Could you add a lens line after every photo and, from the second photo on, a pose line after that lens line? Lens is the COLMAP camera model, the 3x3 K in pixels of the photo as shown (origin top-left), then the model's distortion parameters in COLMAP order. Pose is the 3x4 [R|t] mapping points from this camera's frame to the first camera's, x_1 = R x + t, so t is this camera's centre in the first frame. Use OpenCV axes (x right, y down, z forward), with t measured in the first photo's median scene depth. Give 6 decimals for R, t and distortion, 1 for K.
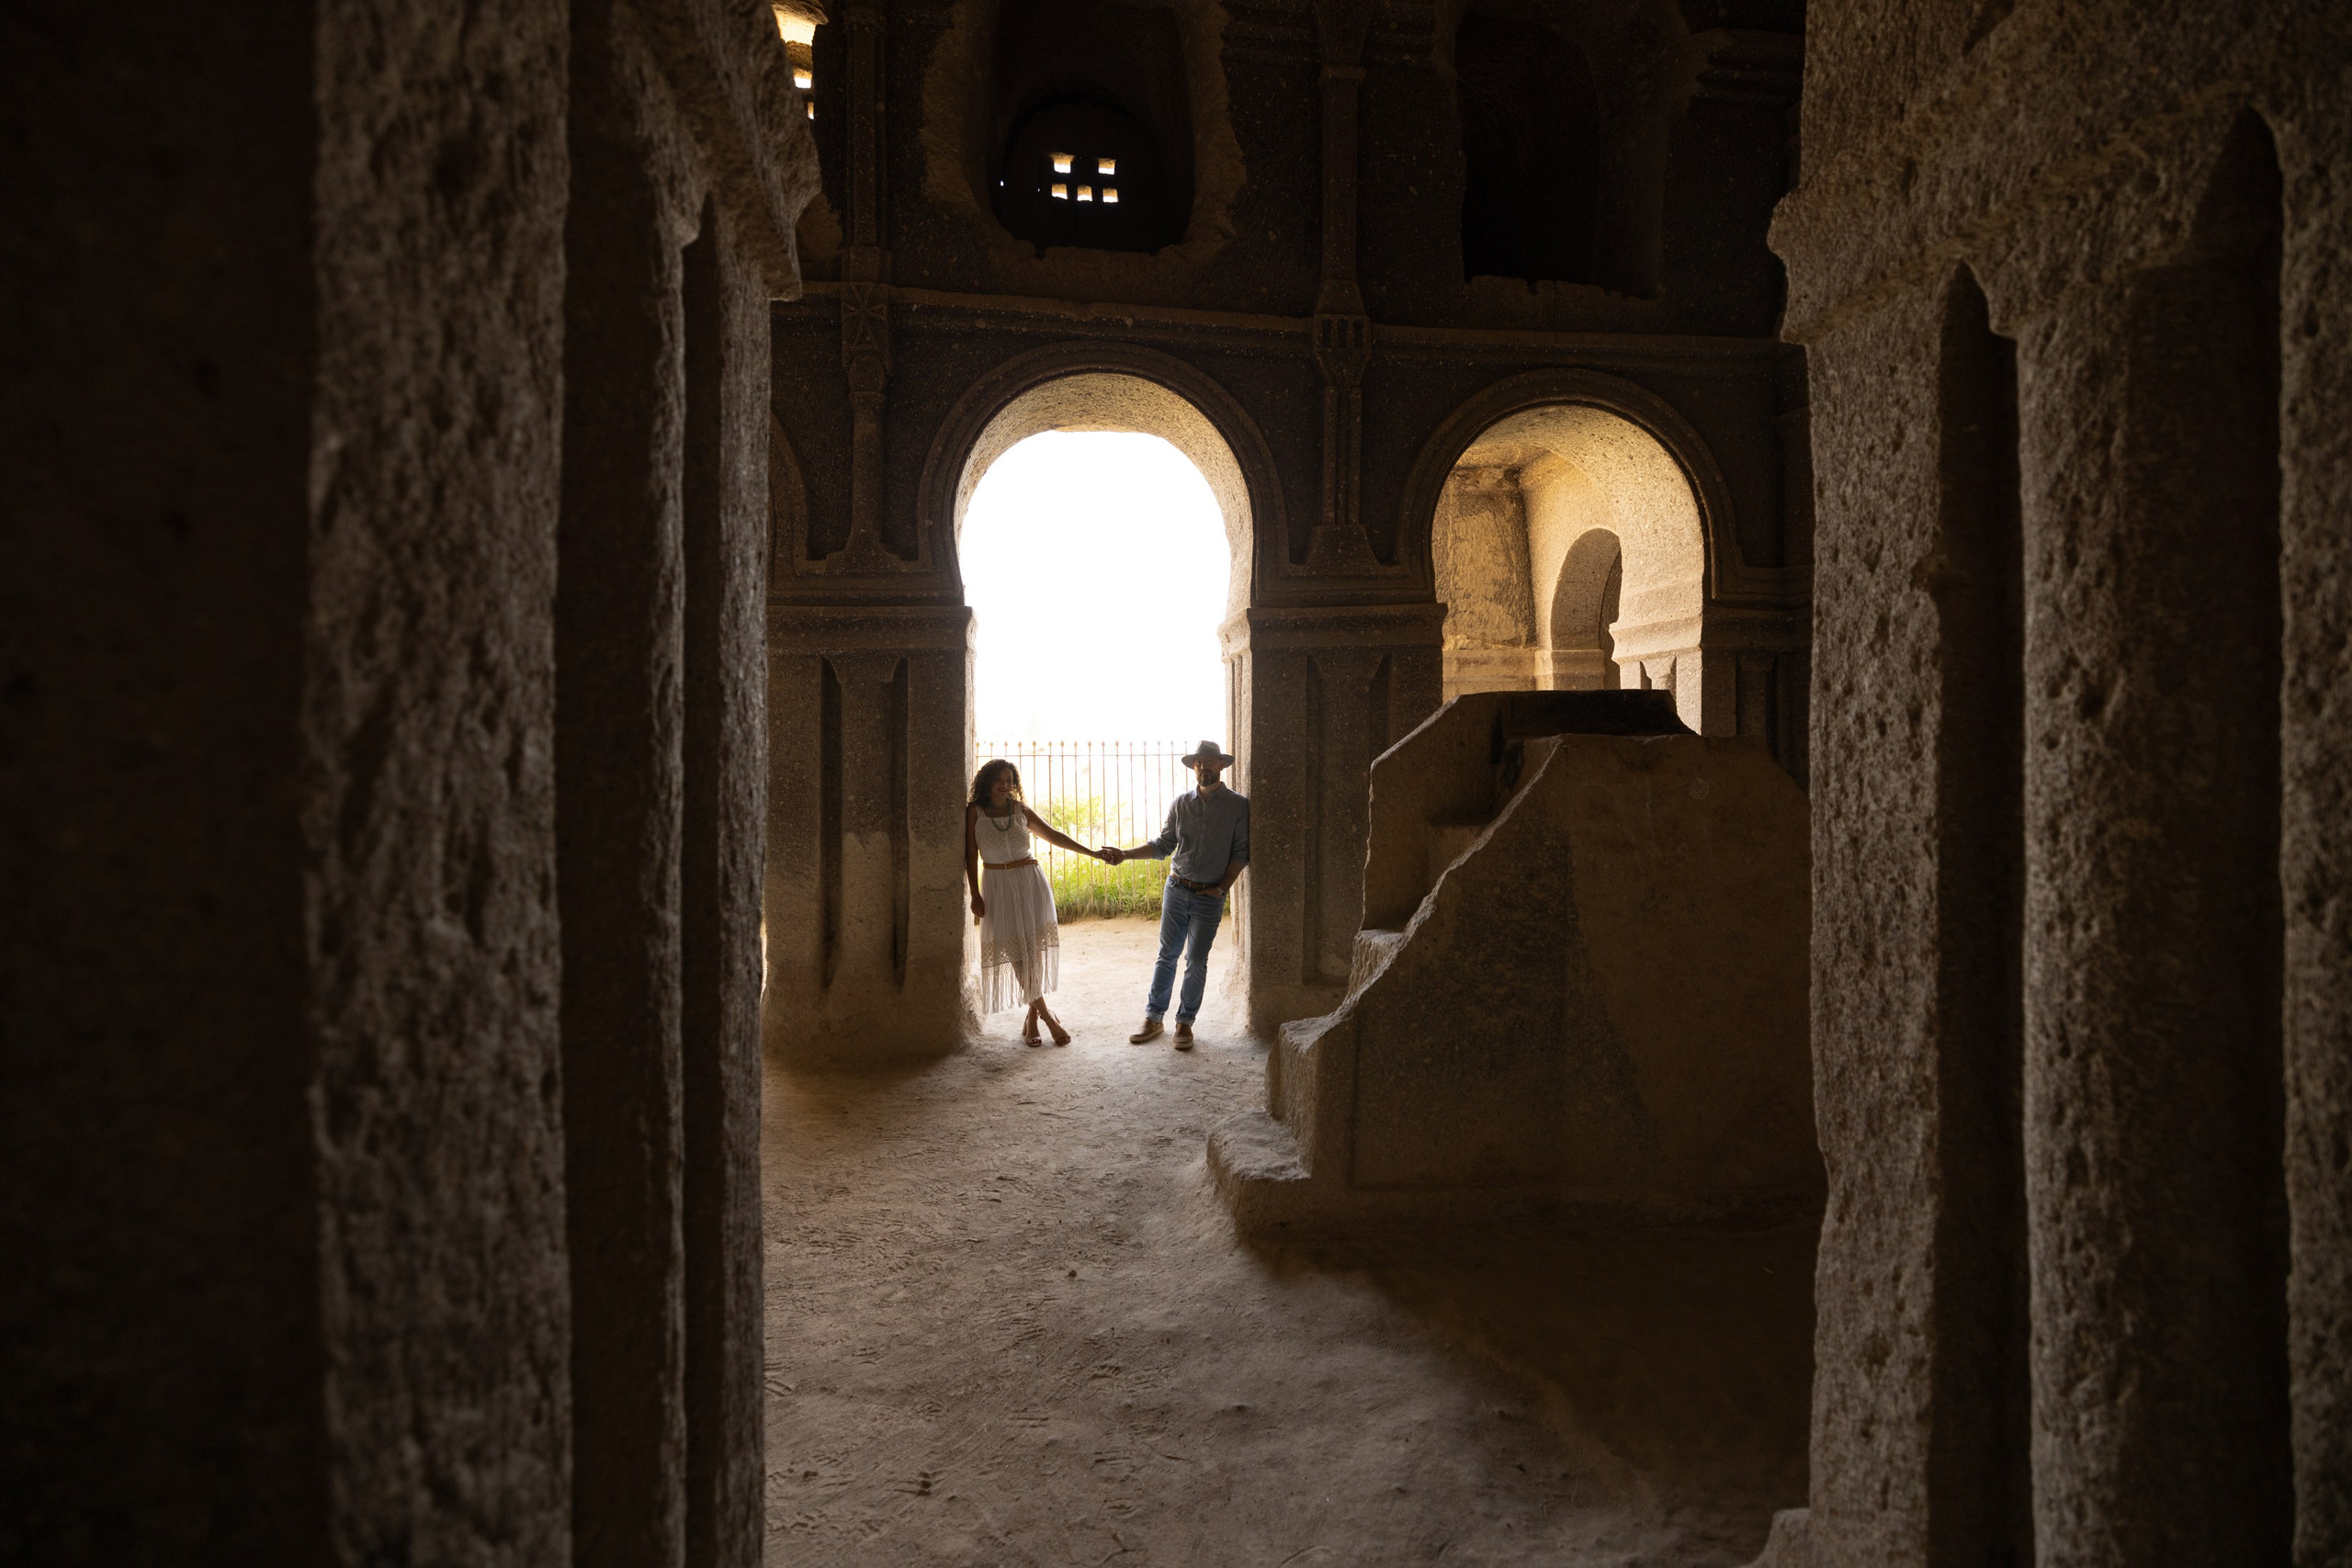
lens RADIAL K [[1008.2, 0, 1184.4], [0, 1008.2, 778.2], [0, 0, 1]] dist [0.001610, -0.000269]
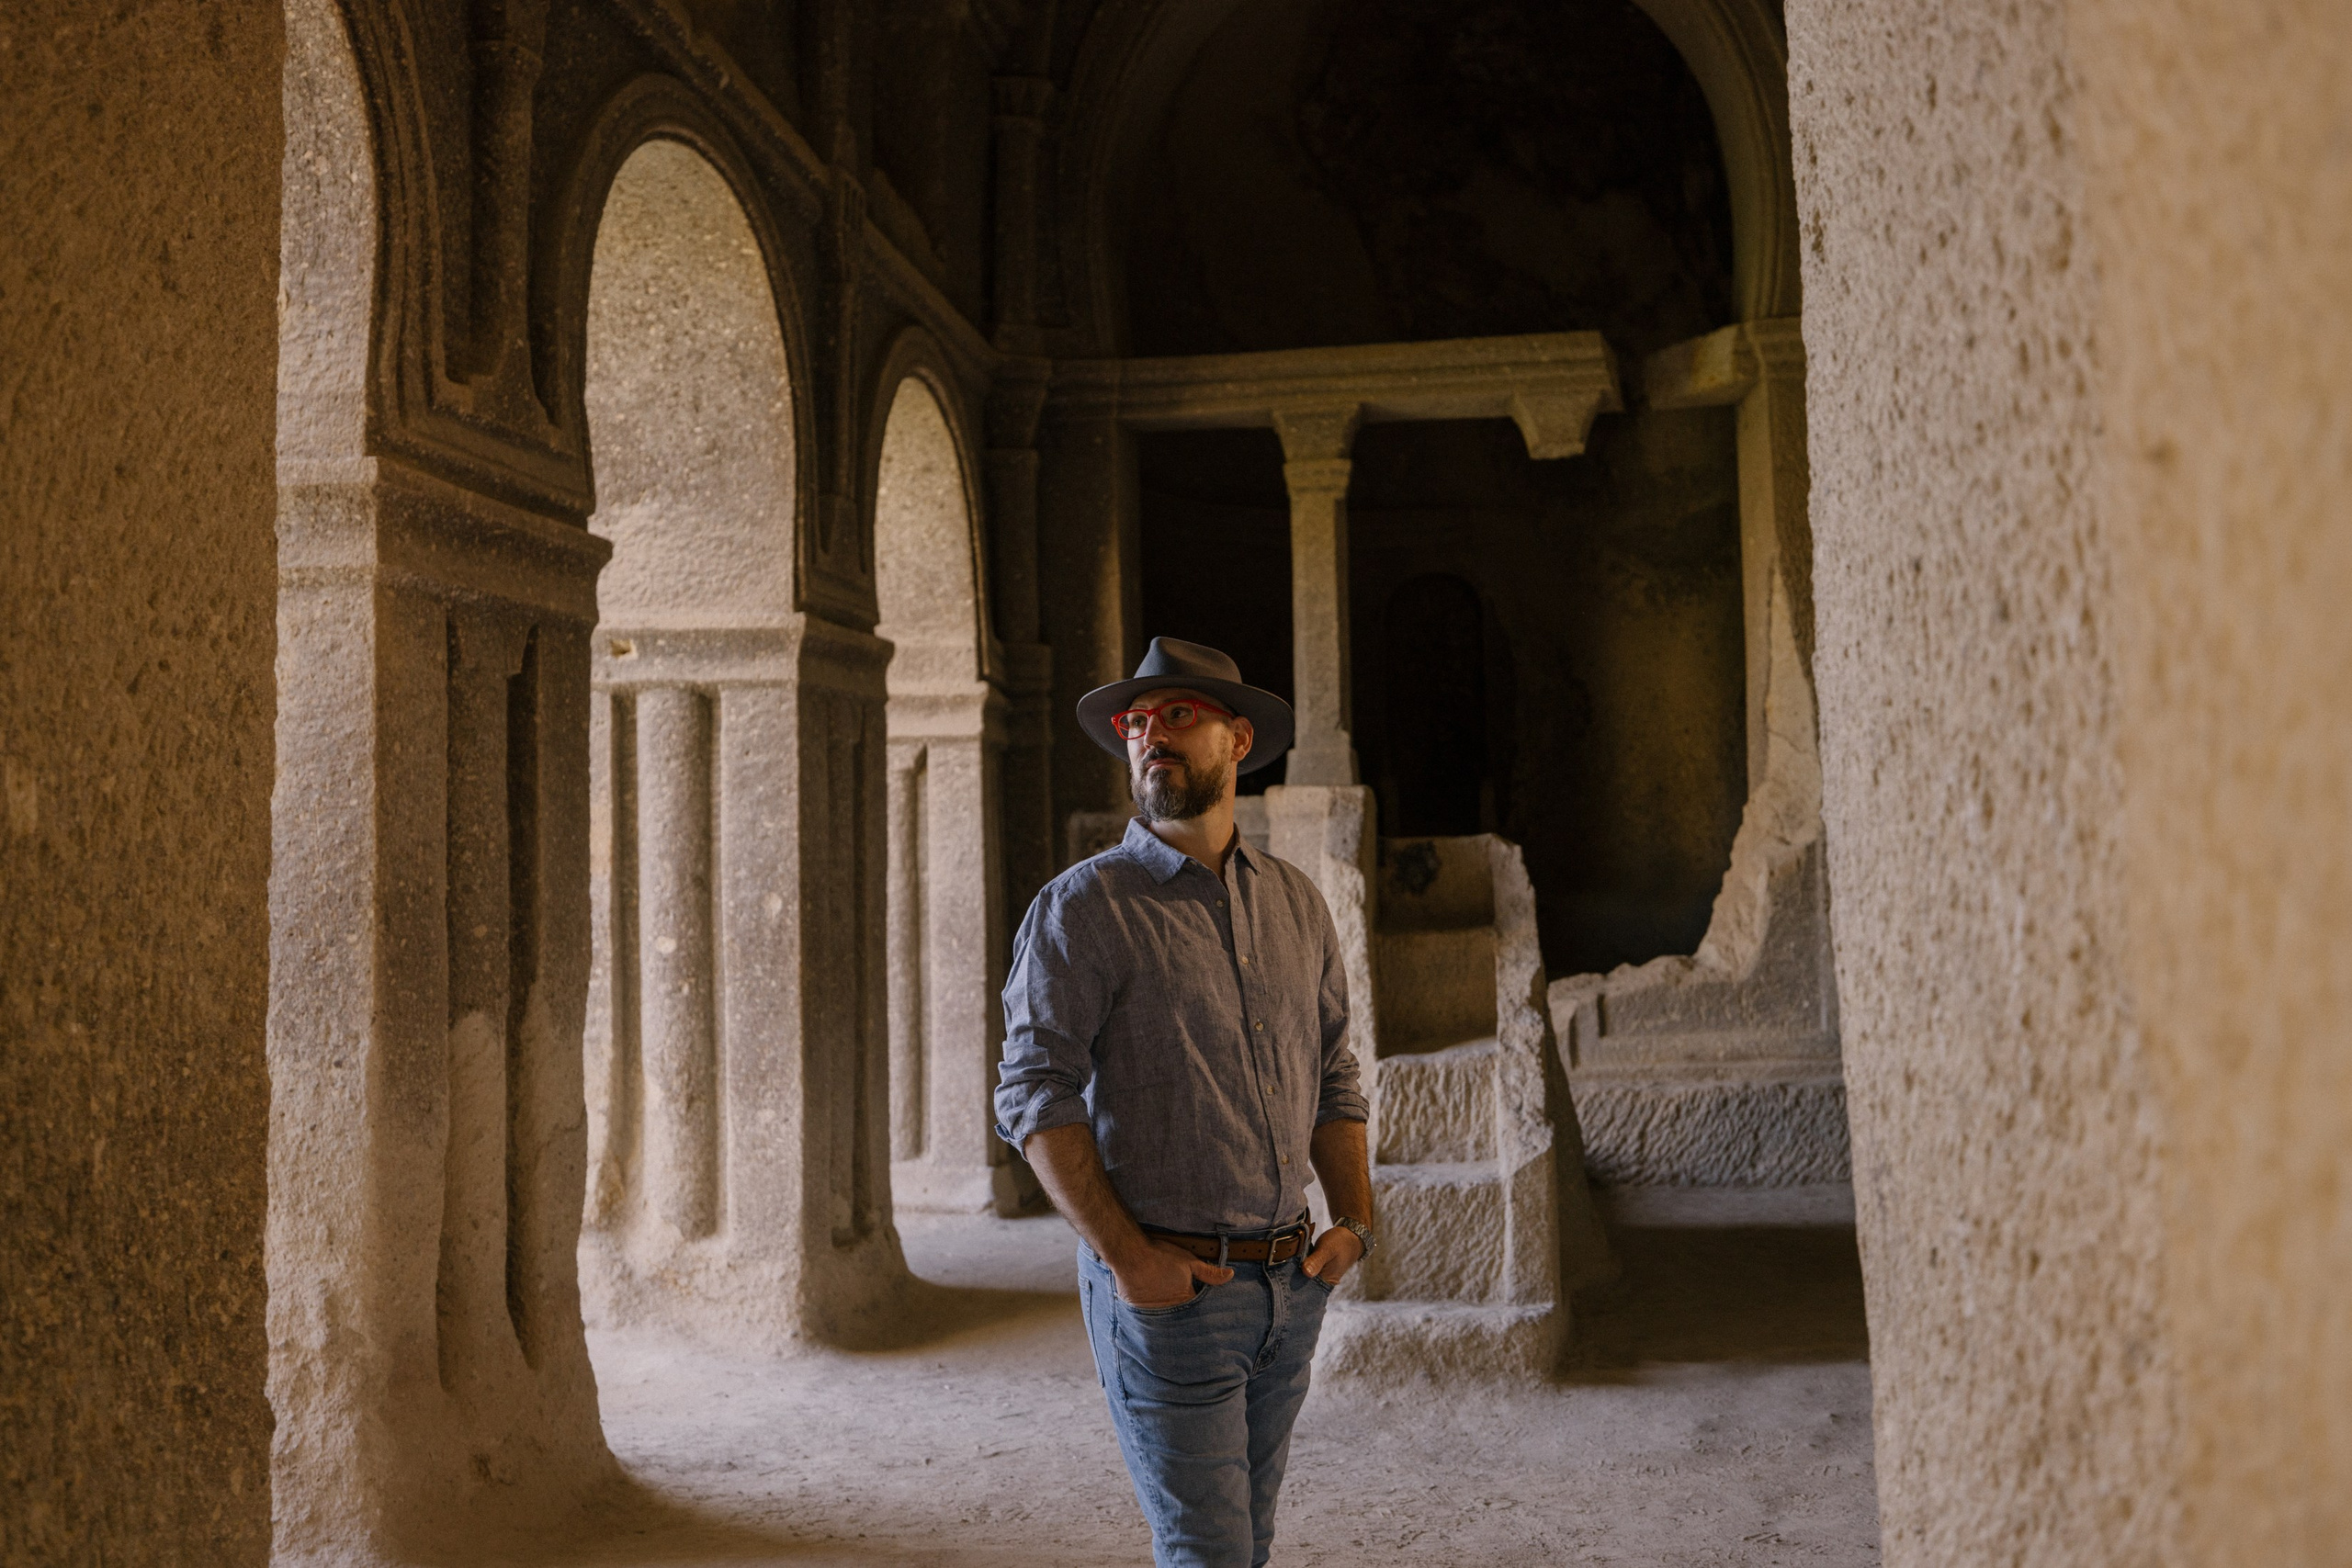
lens RADIAL K [[2271.0, 0, 1179.4], [0, 2271.0, 771.1], [0, 0, 1]] dist [0.001668, 0.000000]
pose [[0.293589, 0.066938, 0.953585, -2.555739], [0.033946, 0.996186, -0.080380, 0.087695], [-0.955329, 0.055969, 0.290197, 0.907489]]
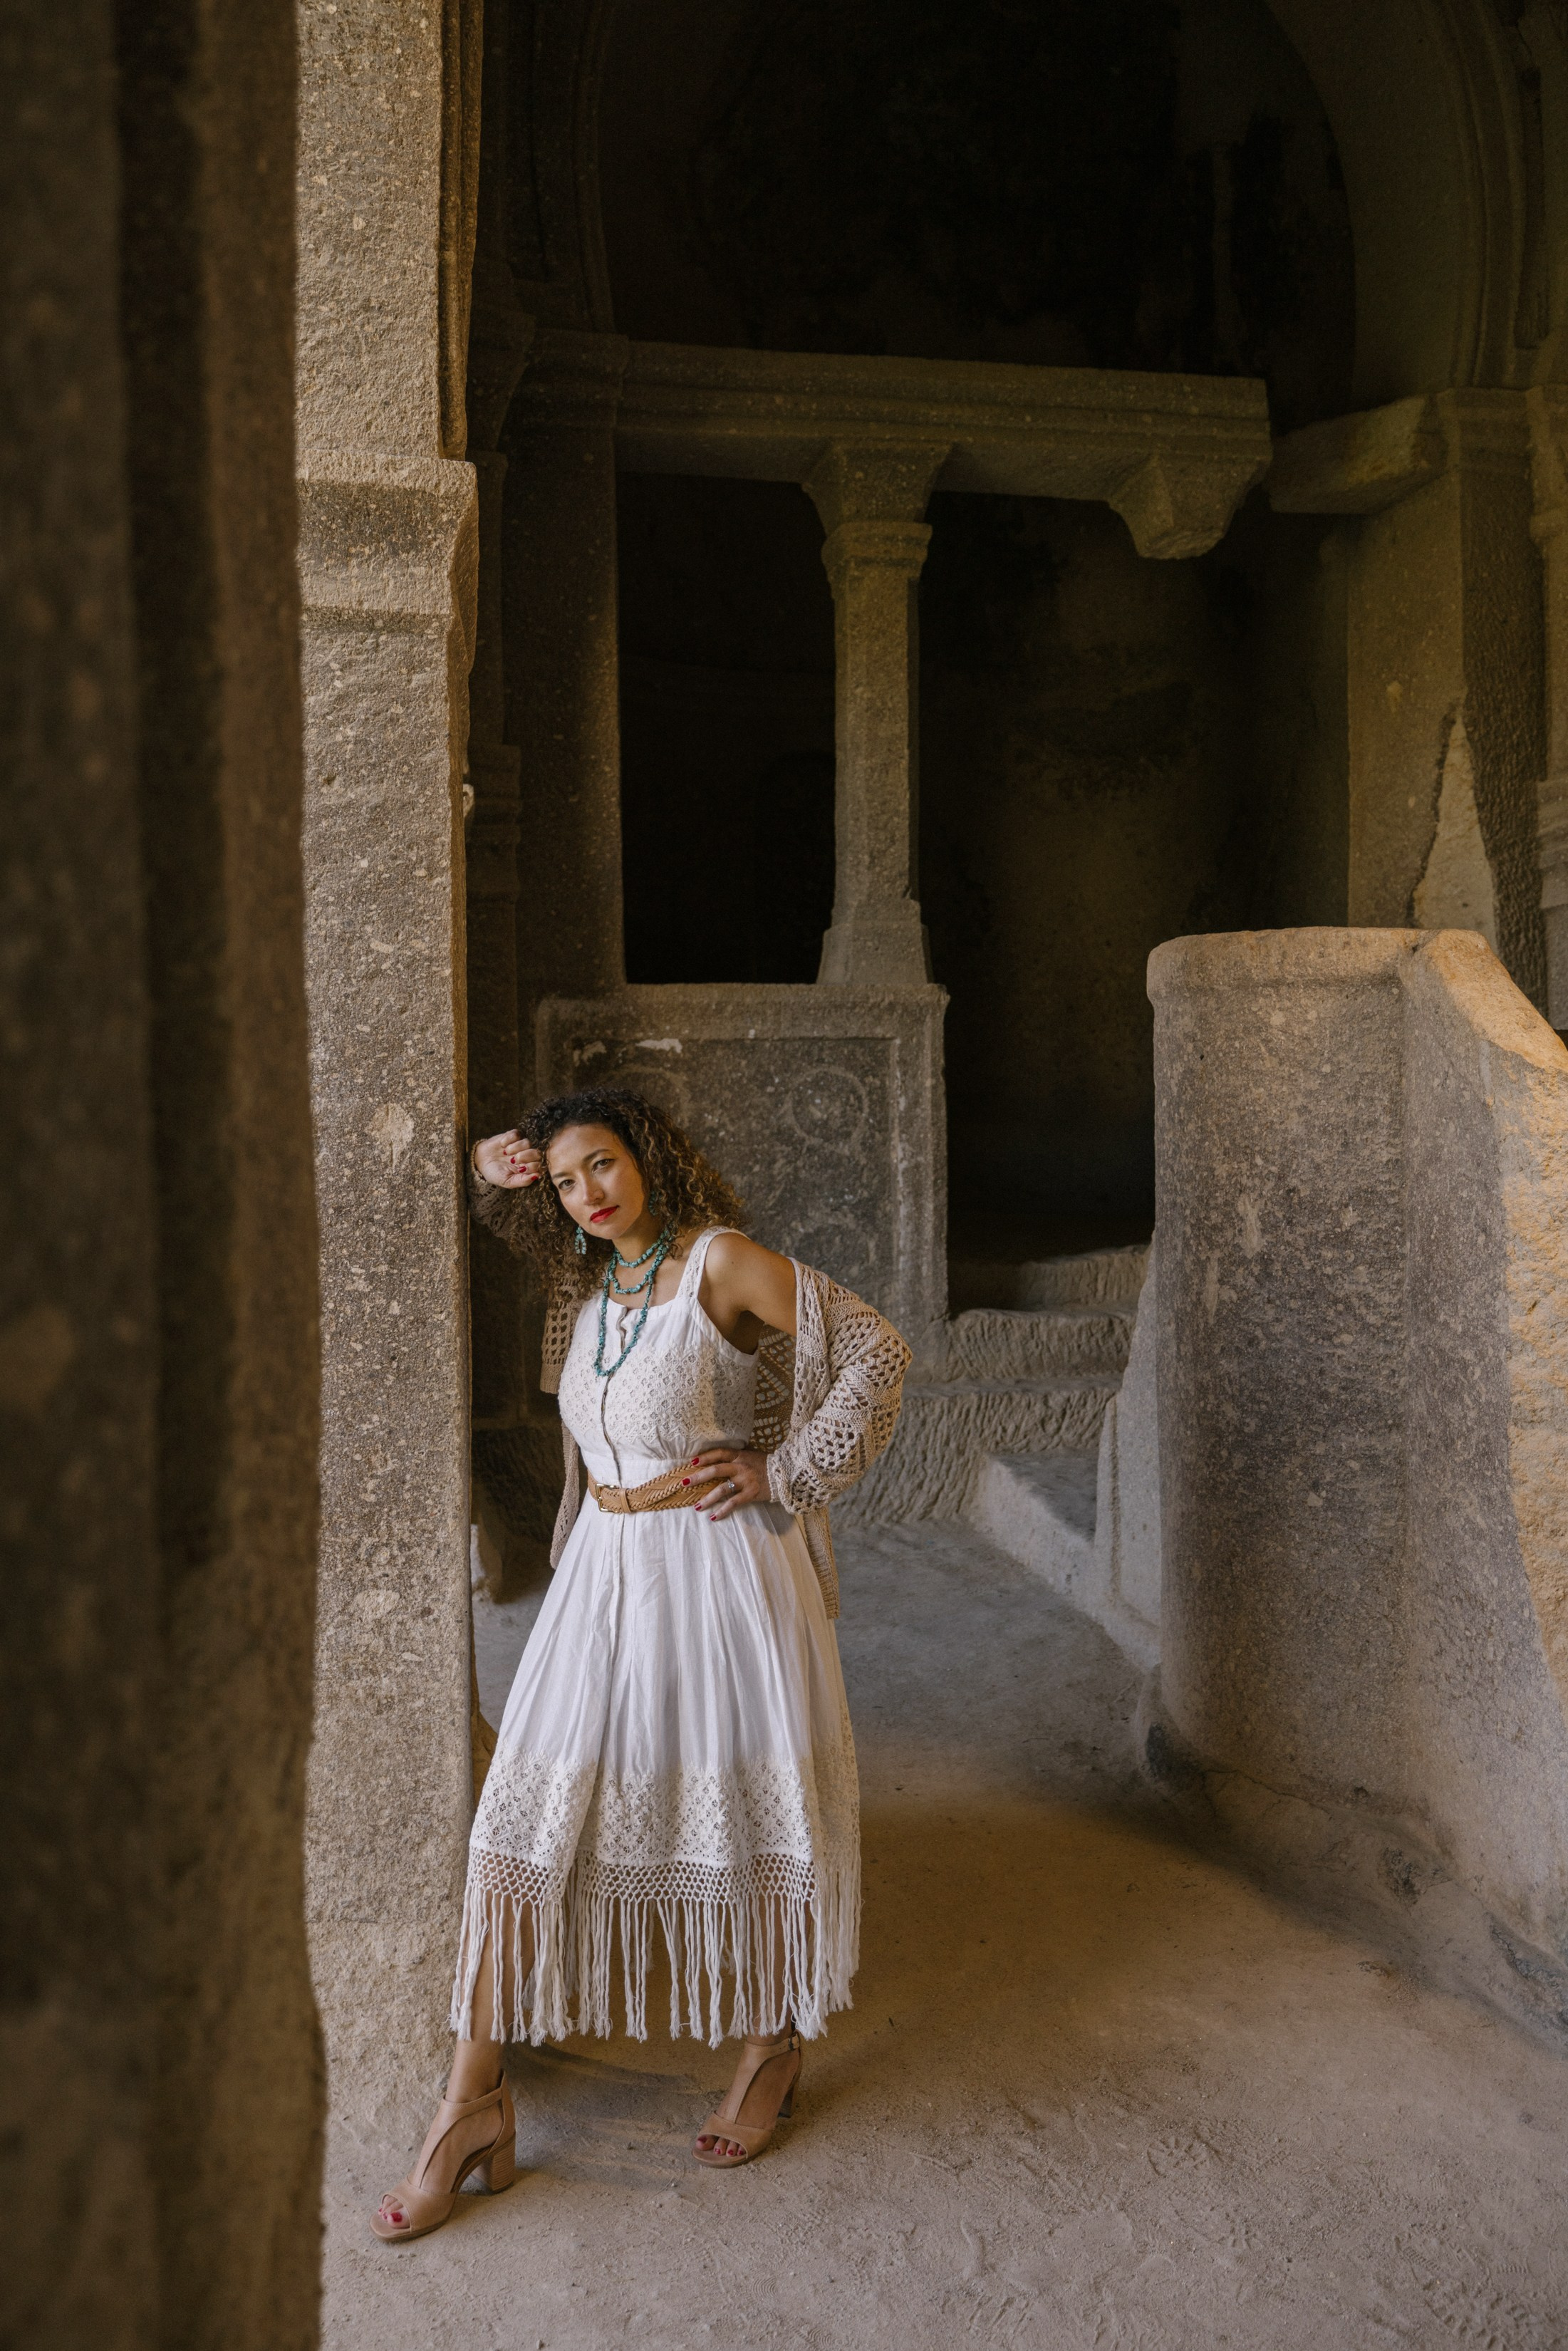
lens RADIAL K [[1853.6, 0, 775.4], [0, 1853.6, 1173.9], [0, 0, 1]] dist [0.002184, -0.004377]
pose [[0.003863, -0.012713, 0.999912, -0.927119], [0.021620, 0.999687, 0.012626, 0.021414], [-0.999759, 0.021569, 0.004136, 2.068244]]
